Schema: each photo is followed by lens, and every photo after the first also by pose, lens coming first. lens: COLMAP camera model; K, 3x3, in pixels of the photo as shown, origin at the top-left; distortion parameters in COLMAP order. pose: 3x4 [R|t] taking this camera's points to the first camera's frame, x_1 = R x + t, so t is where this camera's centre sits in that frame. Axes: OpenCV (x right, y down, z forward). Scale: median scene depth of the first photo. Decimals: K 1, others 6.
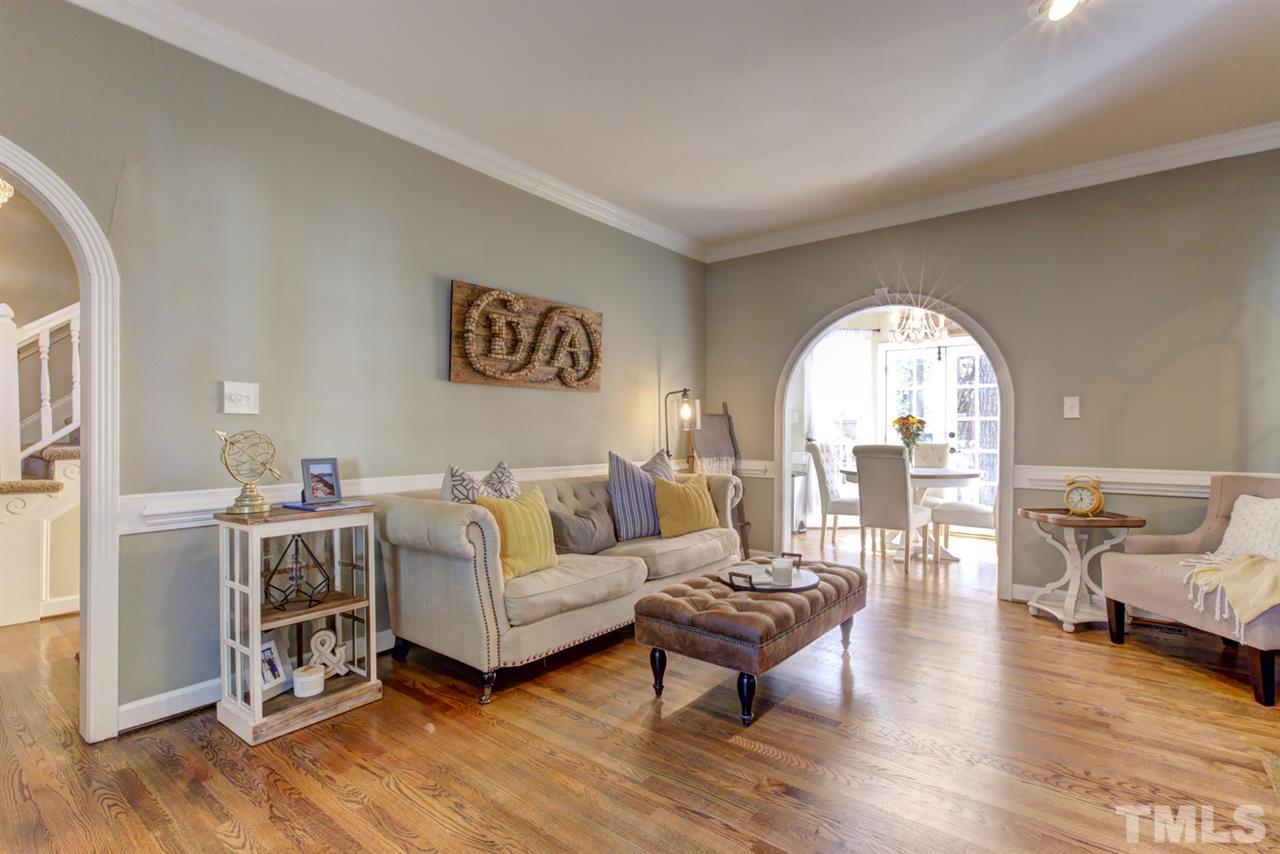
lens RADIAL K [[594.8, 0, 645.0], [0, 594.8, 435.0], [0, 0, 1]] dist [-0.000931, 0.000200]
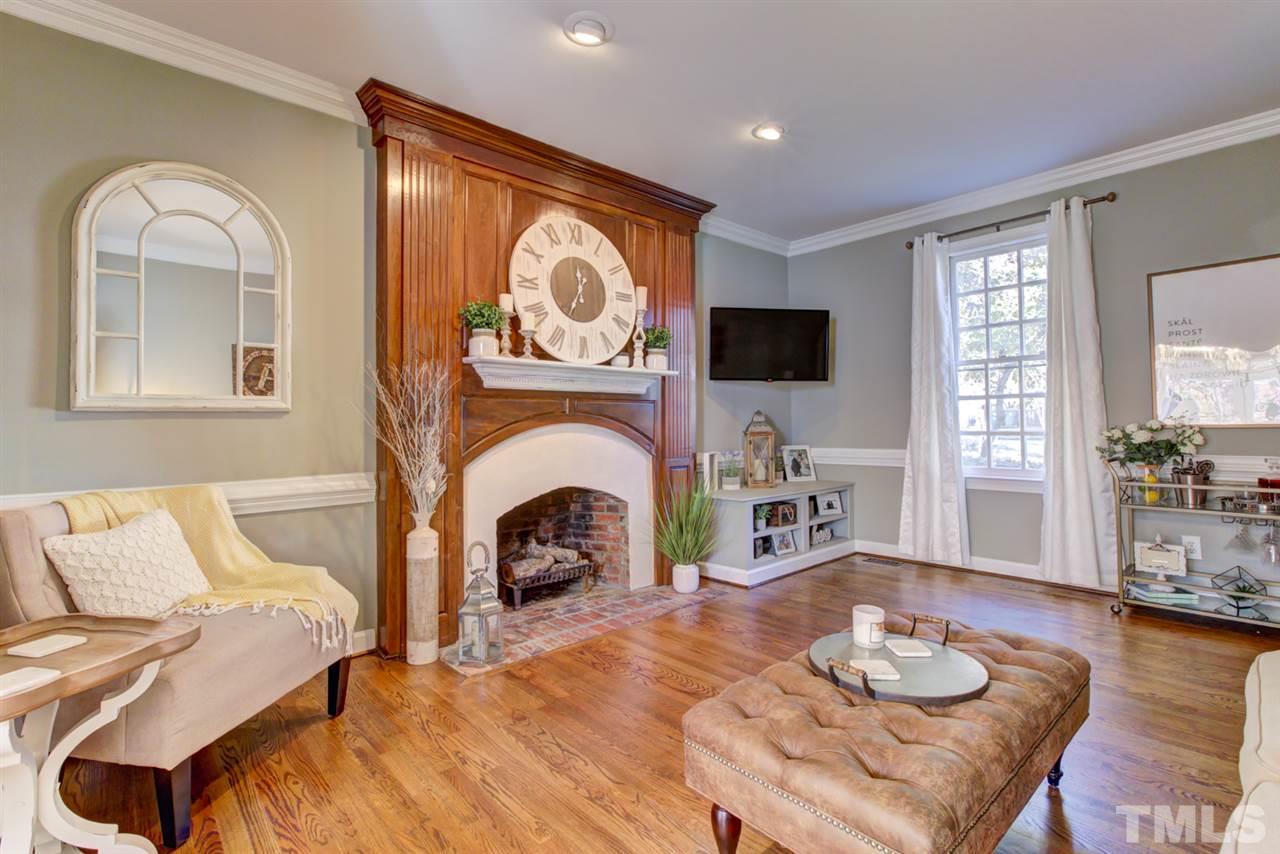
lens RADIAL K [[599.3, 0, 634.8], [0, 599.3, 389.7], [0, 0, 1]] dist [-0.000289, 0.000281]
pose [[-0.985605, 0.022004, 0.167624, 0.277711], [0.014038, 0.998722, -0.048559, -0.010580], [-0.168479, -0.045507, -0.984654, 1.315536]]
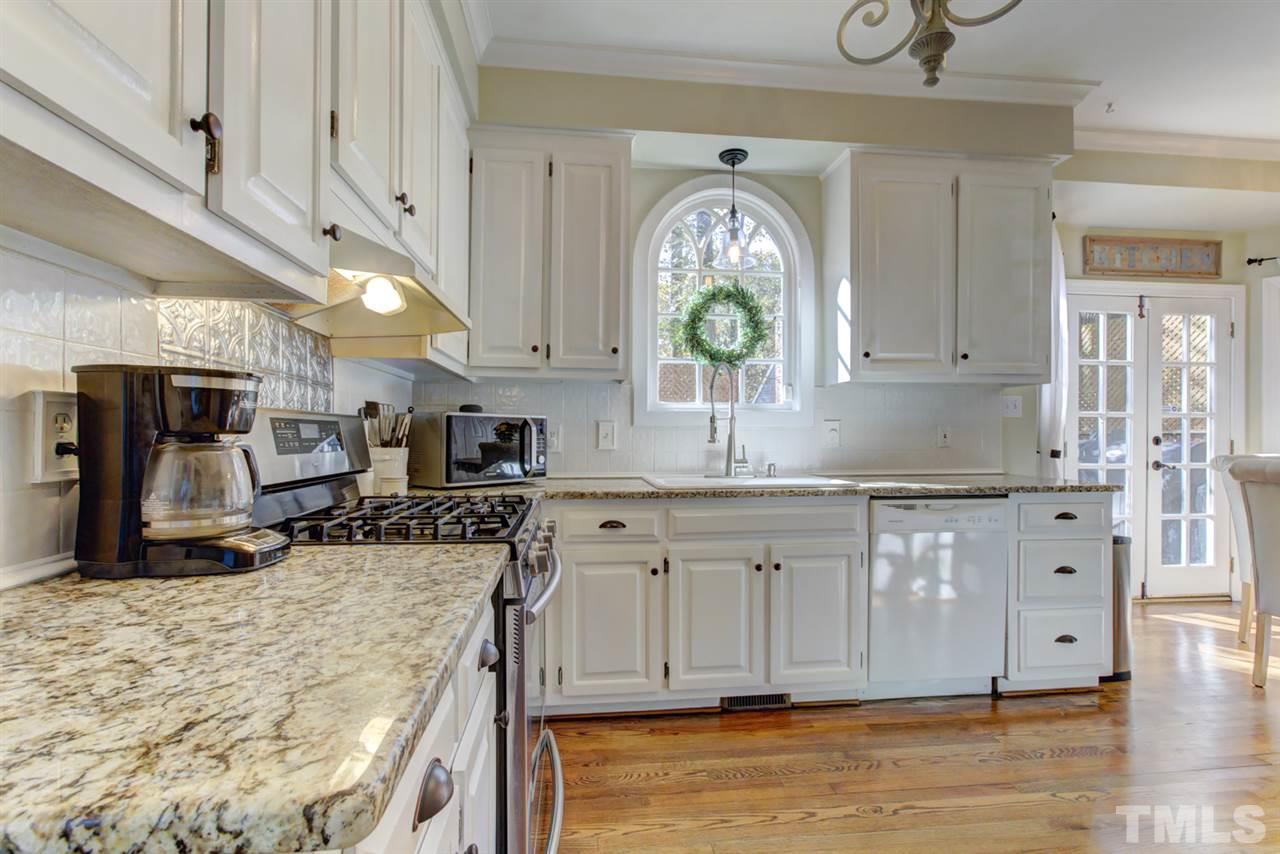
lens RADIAL K [[580.5, 0, 639.1], [0, 580.5, 430.3], [0, 0, 1]] dist [-0.000592, 0.000792]
pose [[0.710796, 0.004626, 0.703383, -0.550182], [0.004453, 0.999929, -0.011076, -0.011986], [-0.703384, 0.011005, 0.710725, 1.787458]]
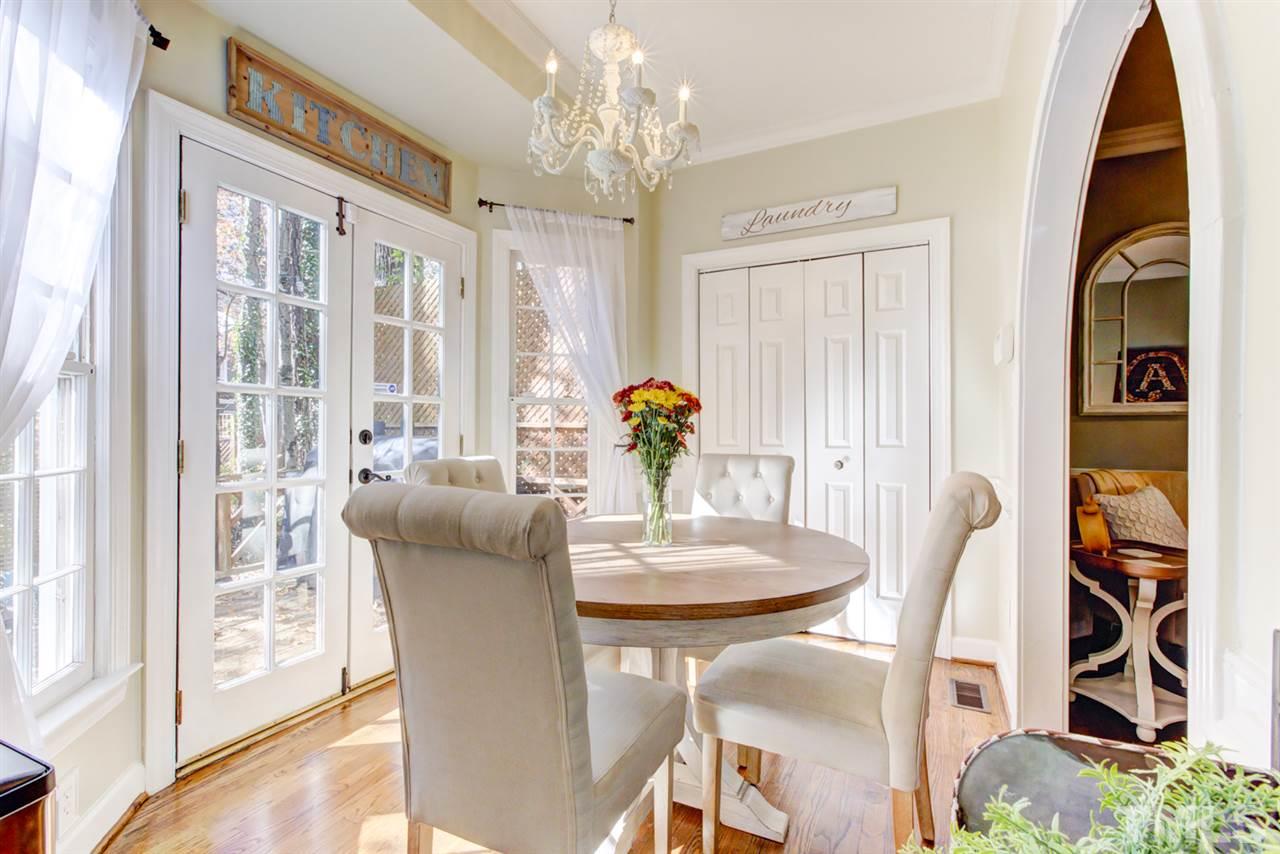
lens RADIAL K [[587.1, 0, 640.0], [0, 587.1, 427.0], [0, 0, 1]] dist [-0.000743, 0.000041]
pose [[-0.204890, 0.004532, 0.978775, 0.192654], [0.004519, 0.999983, -0.003684, -0.008268], [-0.978775, 0.003669, -0.204907, 1.698082]]
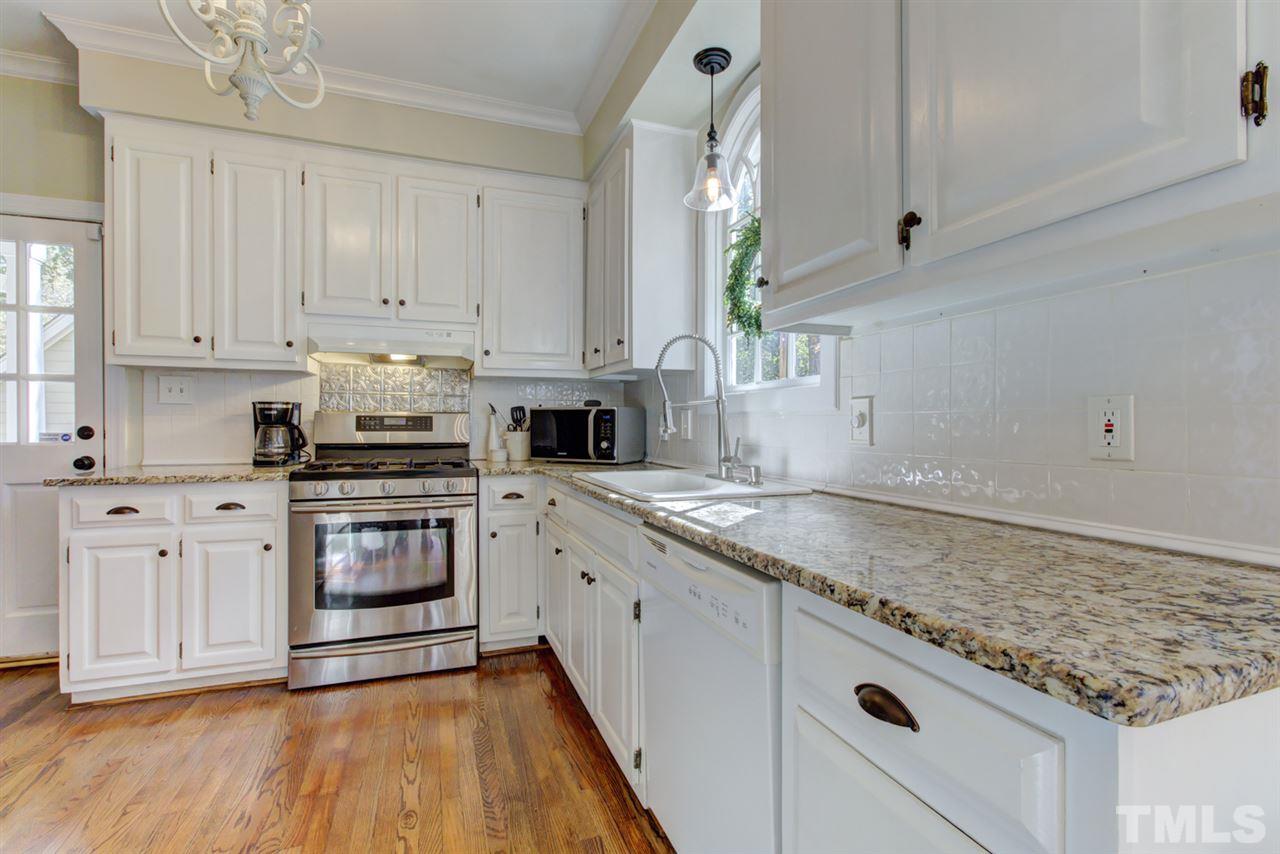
lens RADIAL K [[580.5, 0, 639.1], [0, 580.5, 430.3], [0, 0, 1]] dist [-0.000592, 0.000792]
pose [[0.849556, 0.006530, -0.527457, 0.358193], [-0.005149, 0.999978, 0.004086, -0.009485], [0.527473, -0.000755, 0.849572, 1.703312]]
